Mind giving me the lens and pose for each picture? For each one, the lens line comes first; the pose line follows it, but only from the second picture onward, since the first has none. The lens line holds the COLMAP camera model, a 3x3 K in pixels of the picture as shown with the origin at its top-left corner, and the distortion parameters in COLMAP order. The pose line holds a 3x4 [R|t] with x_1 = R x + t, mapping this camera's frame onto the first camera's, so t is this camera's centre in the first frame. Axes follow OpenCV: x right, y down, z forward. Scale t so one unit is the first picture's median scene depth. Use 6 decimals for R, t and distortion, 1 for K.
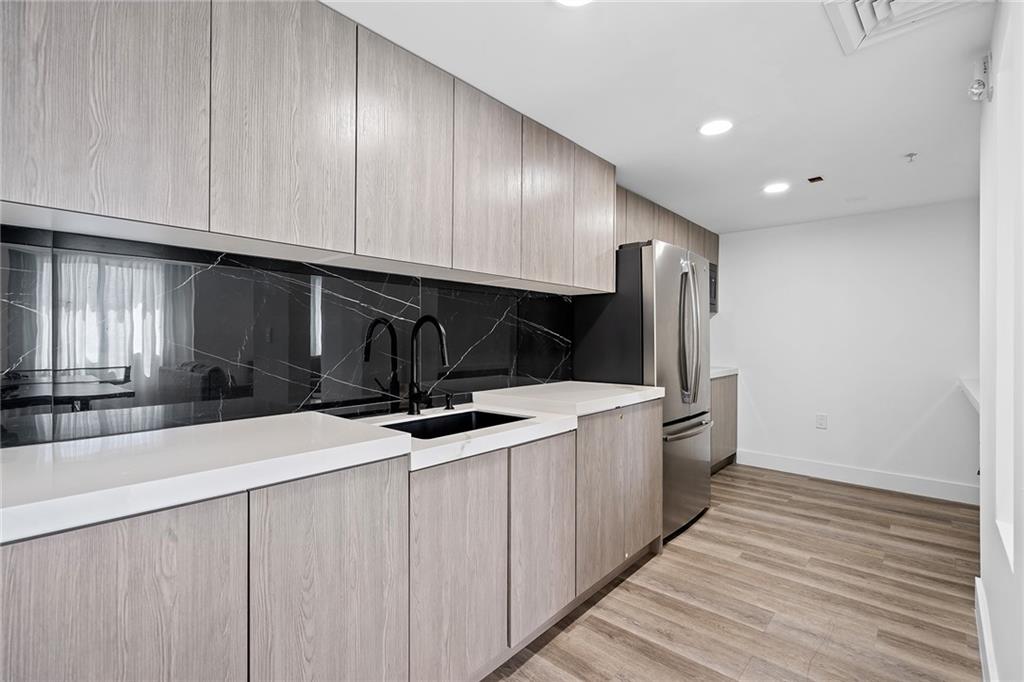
lens RADIAL K [[462.1, 0, 512.0], [0, 462.1, 341.0], [0, 0, 1]] dist [-0.001718, 0.000958]
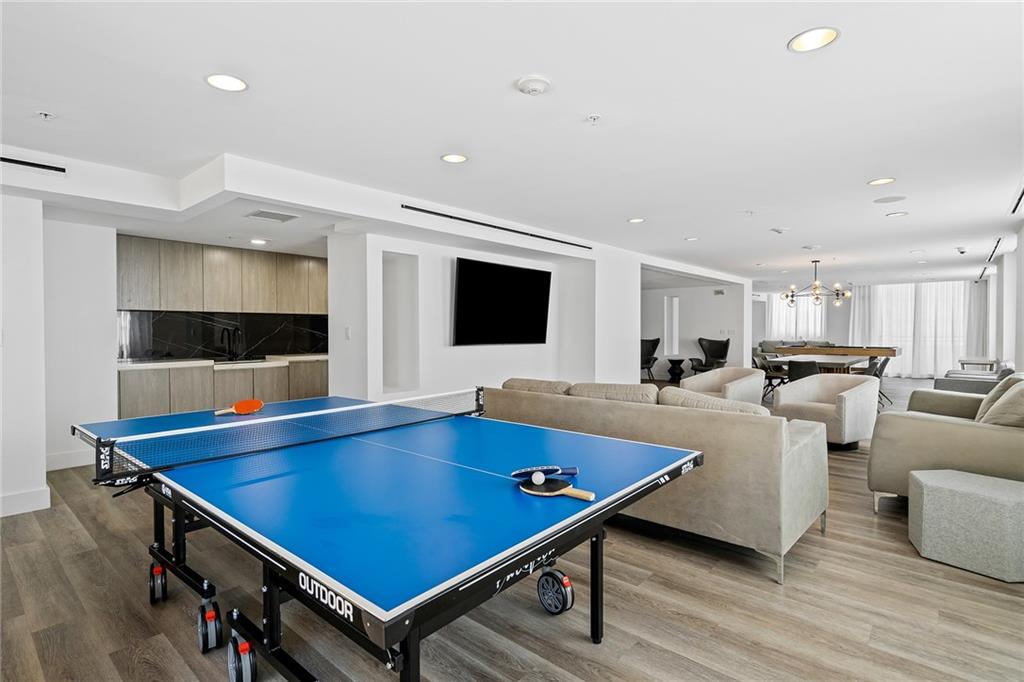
lens RADIAL K [[509.7, 0, 512.0], [0, 509.7, 341.0], [0, 0, 1]] dist [0.002216, 0.000054]
pose [[0.999943, -0.003485, 0.010066, 1.698639], [0.003232, 0.999681, 0.025062, -0.048975], [-0.010150, -0.025028, 0.999635, -2.503583]]
